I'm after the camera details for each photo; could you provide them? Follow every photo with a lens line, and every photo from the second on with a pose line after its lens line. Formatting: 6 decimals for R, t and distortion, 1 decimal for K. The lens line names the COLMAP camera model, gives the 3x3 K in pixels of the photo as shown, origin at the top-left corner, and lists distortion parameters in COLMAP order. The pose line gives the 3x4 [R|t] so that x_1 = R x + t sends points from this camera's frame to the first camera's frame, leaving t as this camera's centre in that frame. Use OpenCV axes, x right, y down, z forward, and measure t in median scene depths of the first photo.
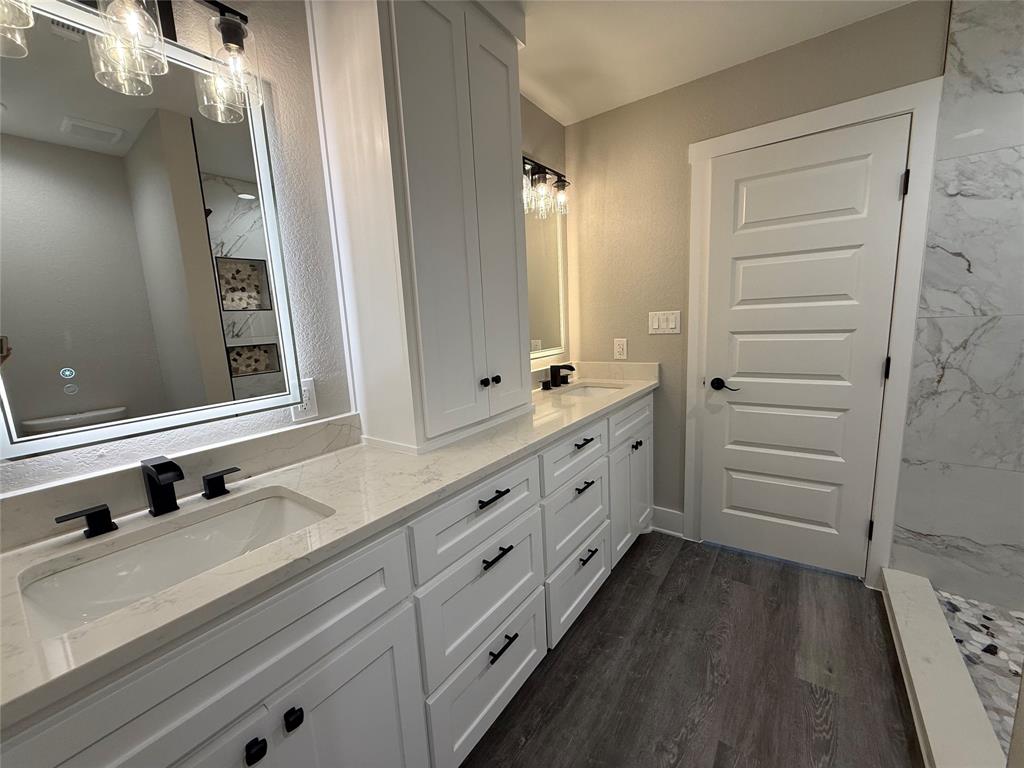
lens RADIAL K [[410.0, 0, 507.8], [0, 410.0, 385.9], [0, 0, 1]] dist [0.001657, -0.000961]
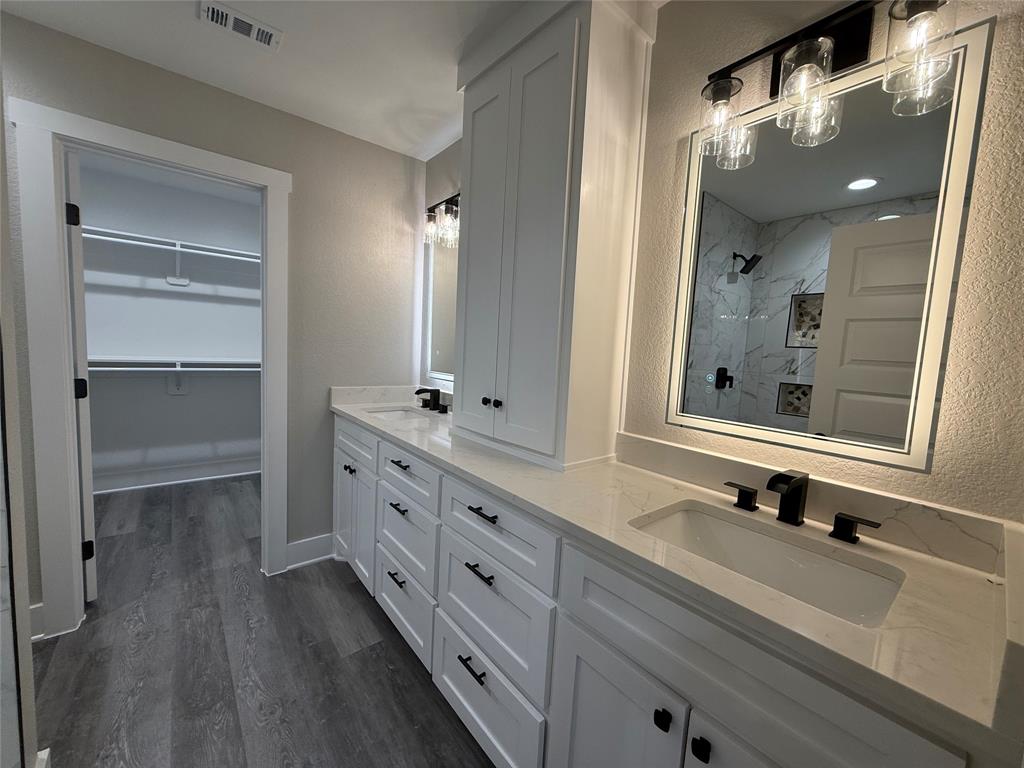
lens RADIAL K [[410.0, 0, 508.2], [0, 410.0, 382.7], [0, 0, 1]] dist [0.001657, -0.000961]
pose [[-0.252052, 0.124860, -0.959625, 1.197454], [-0.195872, 0.964533, 0.176946, -0.321379], [0.947684, 0.232563, -0.218656, 1.608115]]
